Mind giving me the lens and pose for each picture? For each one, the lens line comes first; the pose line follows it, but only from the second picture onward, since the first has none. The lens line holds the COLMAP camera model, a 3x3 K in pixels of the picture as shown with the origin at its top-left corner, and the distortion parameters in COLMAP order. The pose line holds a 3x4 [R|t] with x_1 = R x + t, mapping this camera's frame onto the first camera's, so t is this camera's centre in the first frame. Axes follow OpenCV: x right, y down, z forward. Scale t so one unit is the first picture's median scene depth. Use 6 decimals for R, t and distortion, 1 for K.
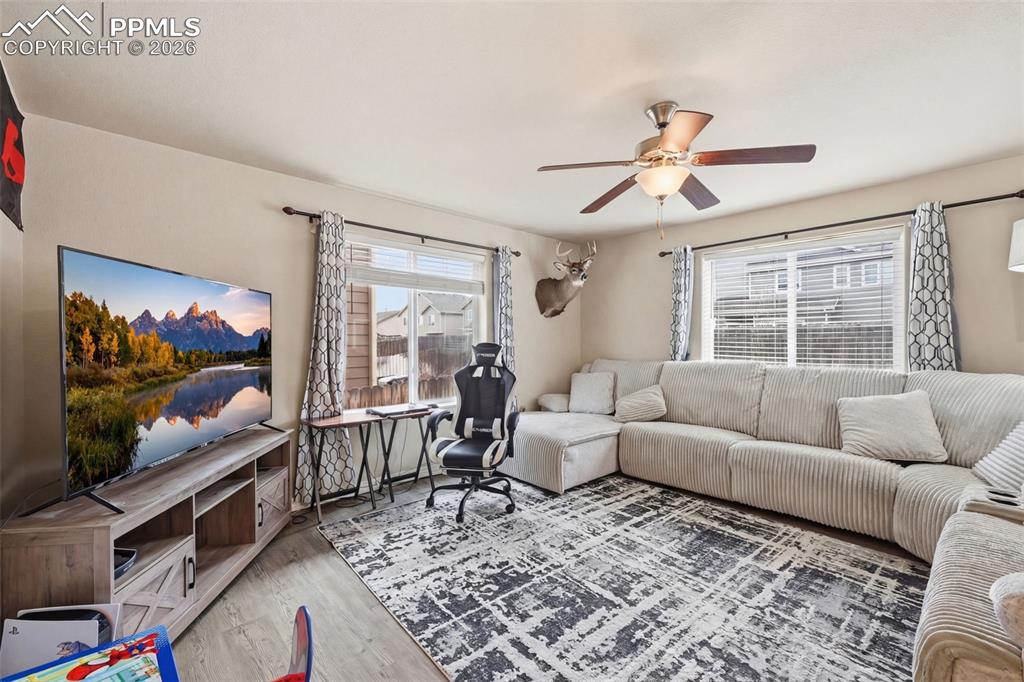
lens RADIAL K [[437.9, 0, 513.1], [0, 437.9, 345.5], [0, 0, 1]] dist [0.002266, 0.000612]
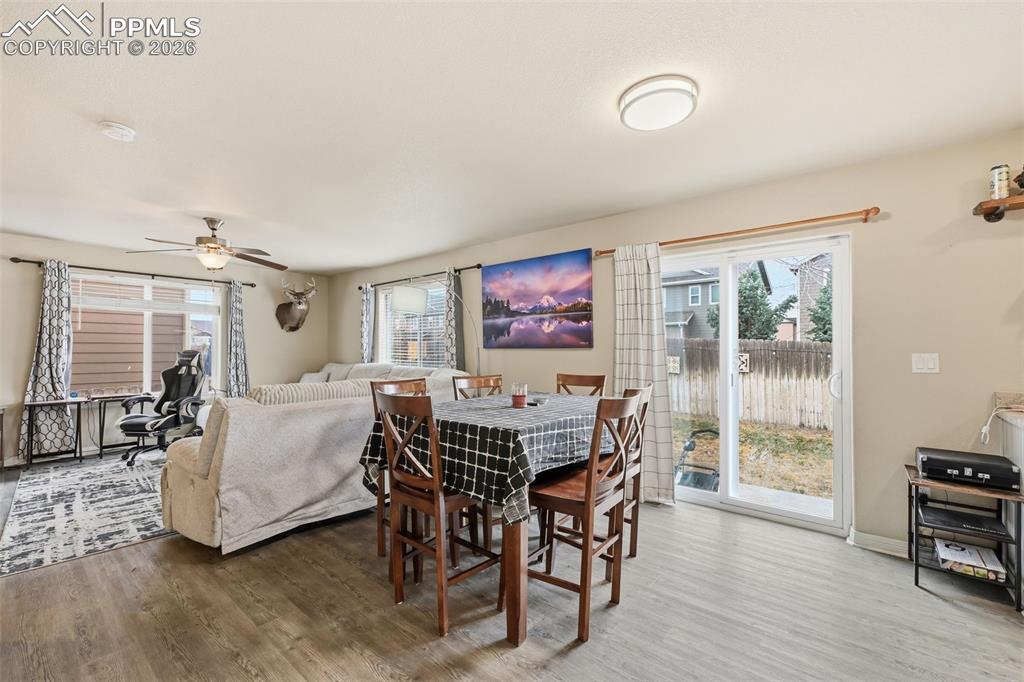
lens RADIAL K [[437.9, 0, 513.1], [0, 437.9, 345.5], [0, 0, 1]] dist [0.002266, 0.000612]
pose [[0.993112, 0.006520, 0.116985, 1.019994], [-0.004170, 0.999785, -0.020318, 0.004151], [-0.117093, 0.019690, 0.992926, -0.690809]]
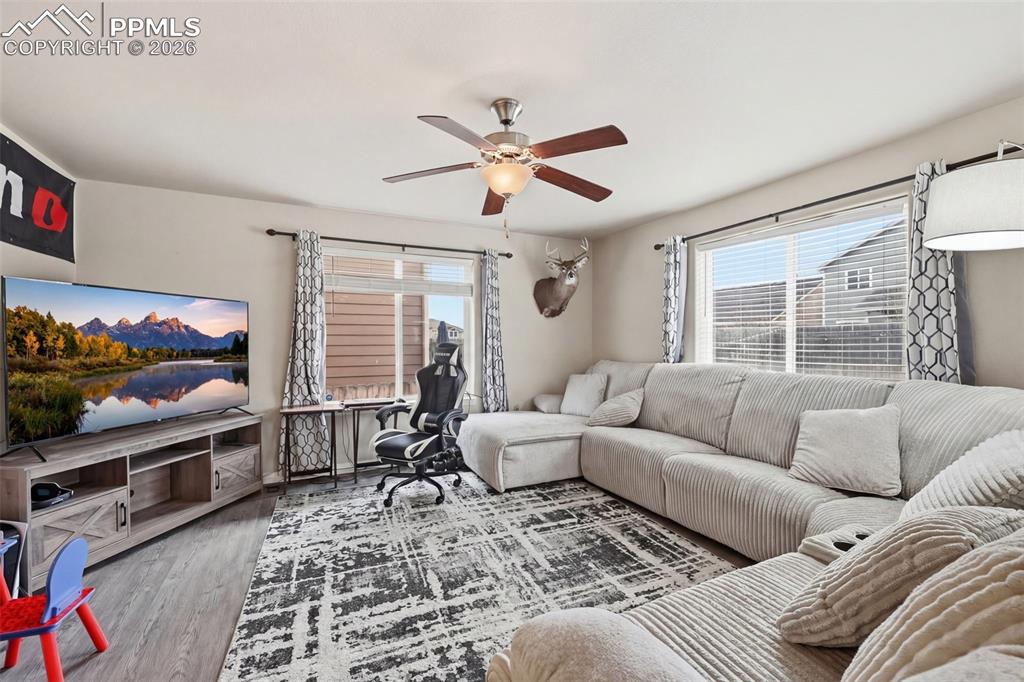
lens RADIAL K [[436.8, 0, 507.5], [0, 436.8, 348.0], [0, 0, 1]] dist [0.000519, 0.000065]
pose [[0.955443, 0.006588, -0.295103, 0.478356], [-0.004966, 0.999968, 0.006248, -0.001038], [0.295135, -0.004505, 0.955445, 0.046571]]
